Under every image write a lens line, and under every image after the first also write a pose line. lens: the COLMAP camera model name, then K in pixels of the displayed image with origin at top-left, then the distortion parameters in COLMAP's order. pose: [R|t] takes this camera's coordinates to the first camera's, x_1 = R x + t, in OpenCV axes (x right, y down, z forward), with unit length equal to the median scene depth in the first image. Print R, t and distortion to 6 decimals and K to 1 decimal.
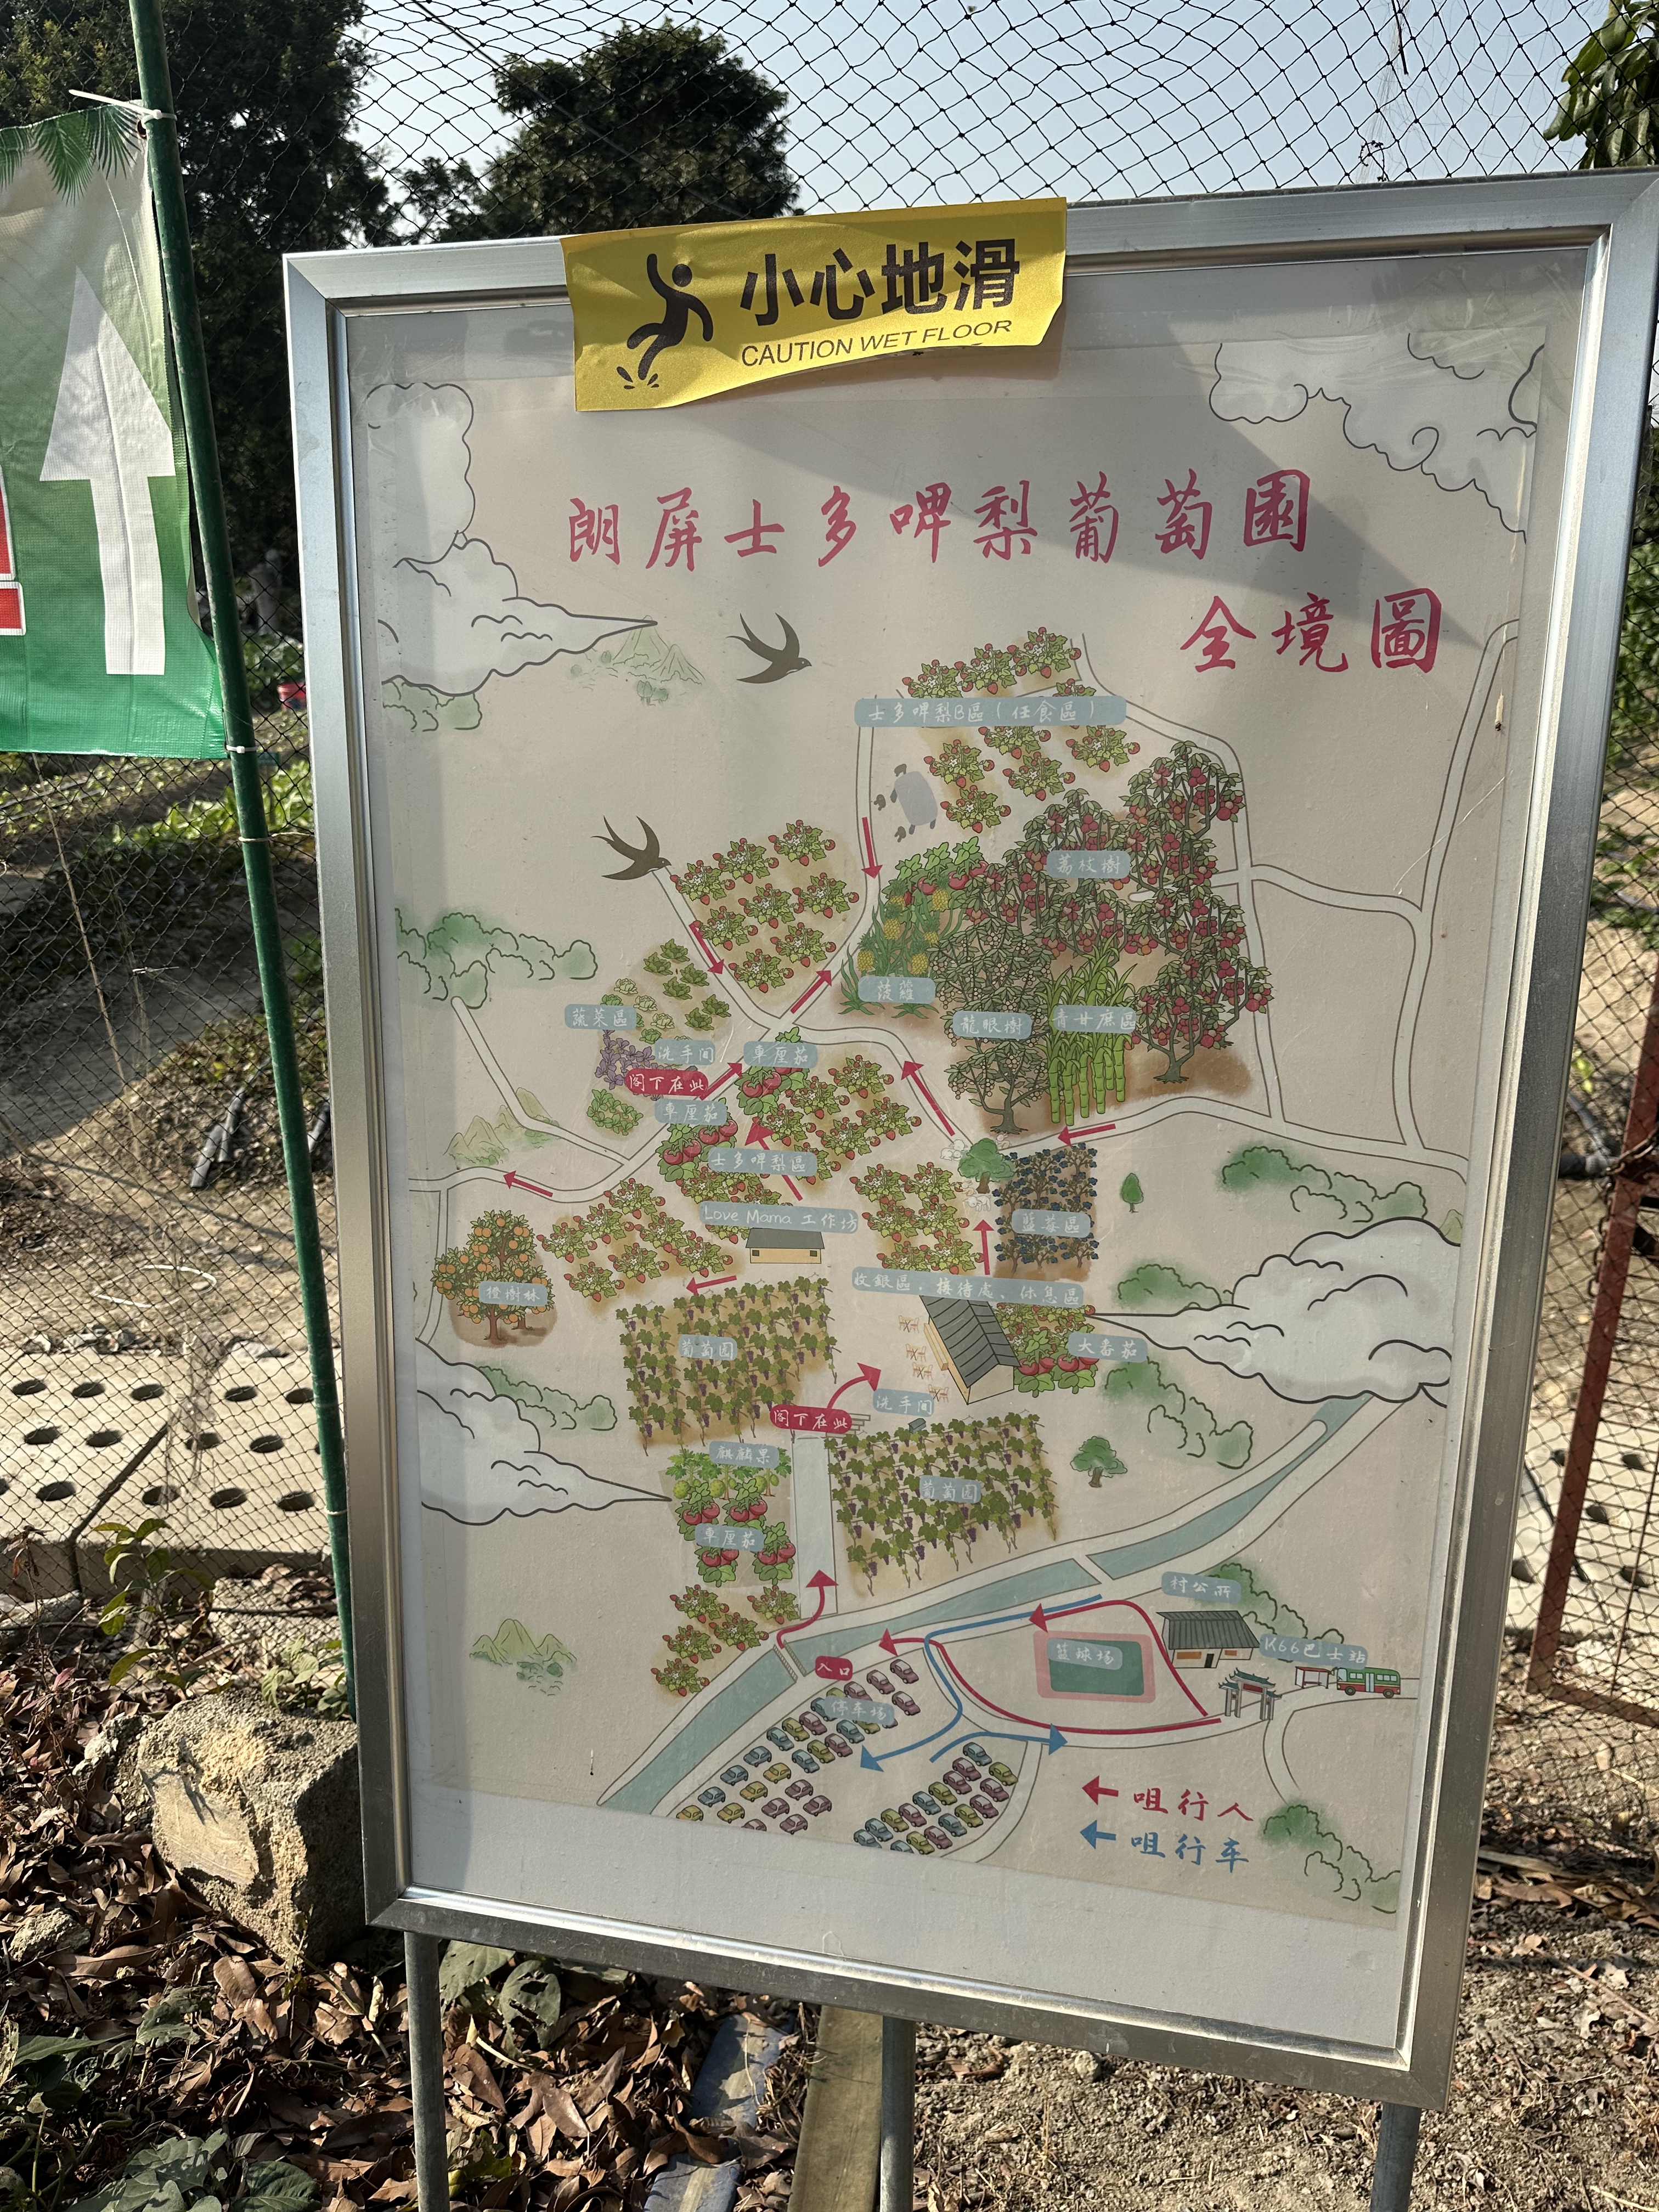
lens RADIAL K [[1547.1, 0, 811.7], [0, 1547.1, 1093.5], [0, 0, 1]] dist [0.071425, -0.057333]
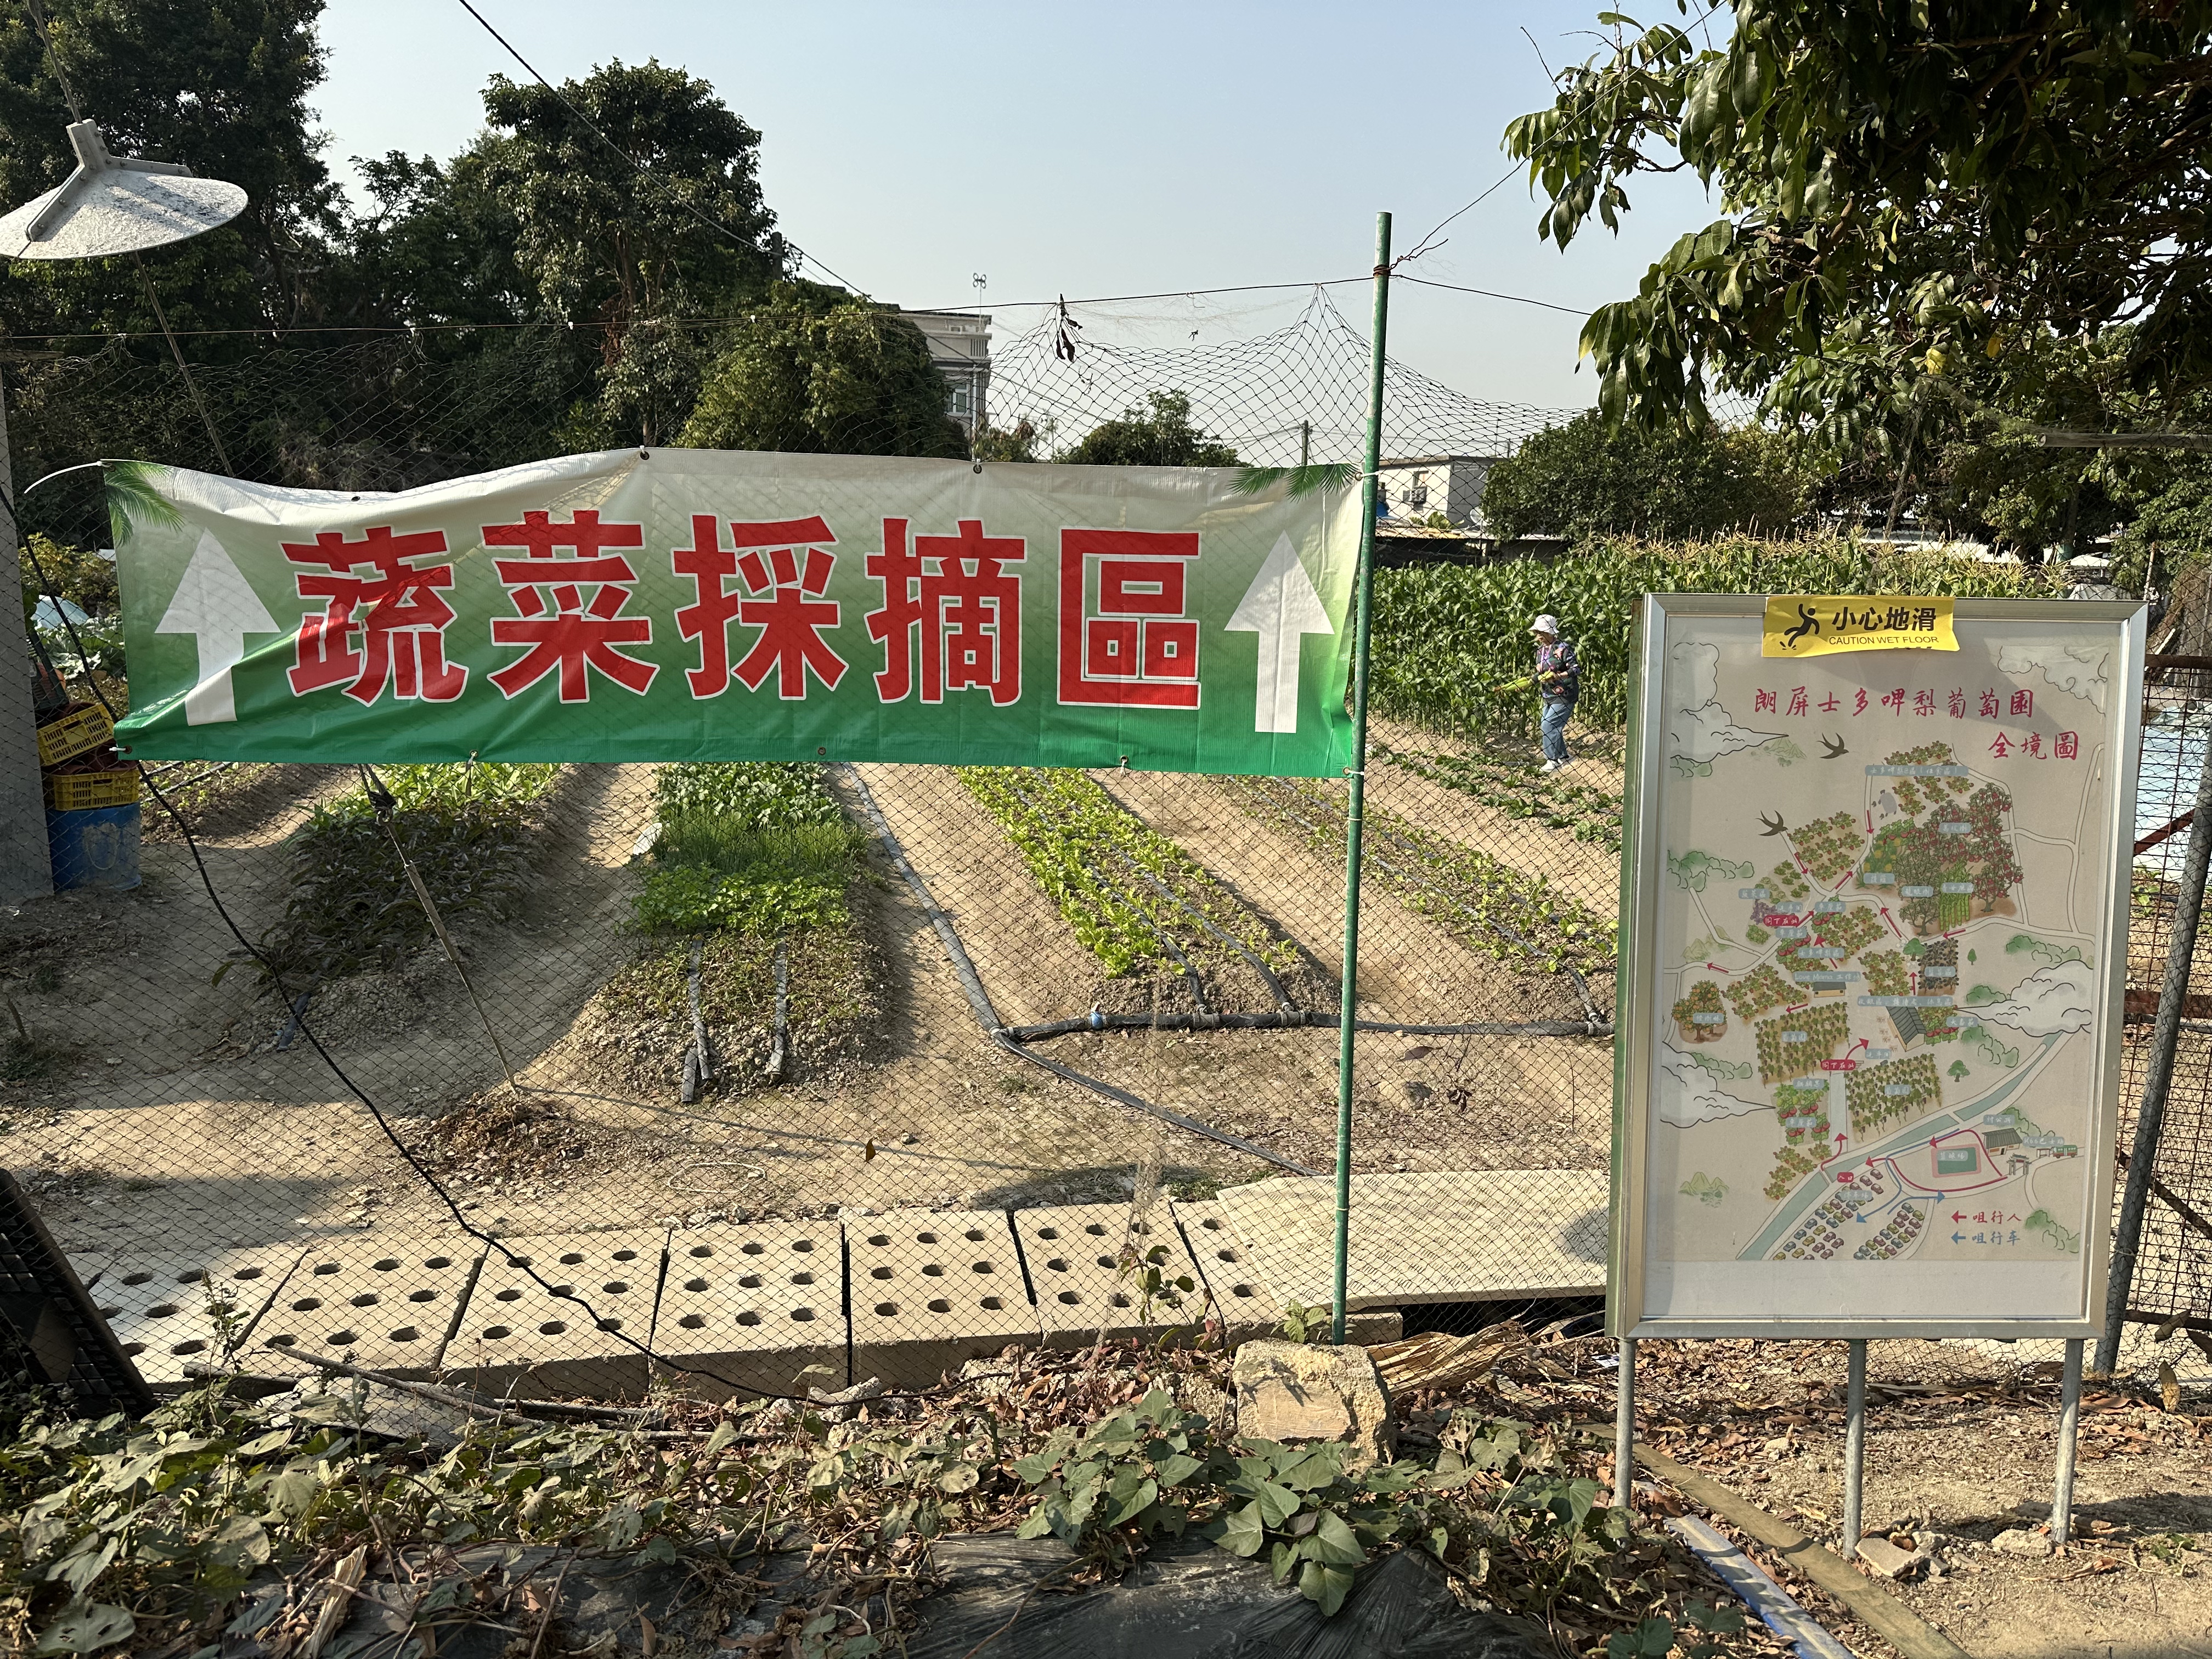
lens RADIAL K [[1547.1, 0, 1113.5], [0, 1547.1, 832.0], [0, 0, 1]] dist [0.071425, -0.057333]
pose [[0.962660, -0.012930, 0.270406, -1.727987], [0.050088, 0.990120, -0.130973, 0.121011], [-0.266041, 0.139626, 0.953796, -1.035470]]
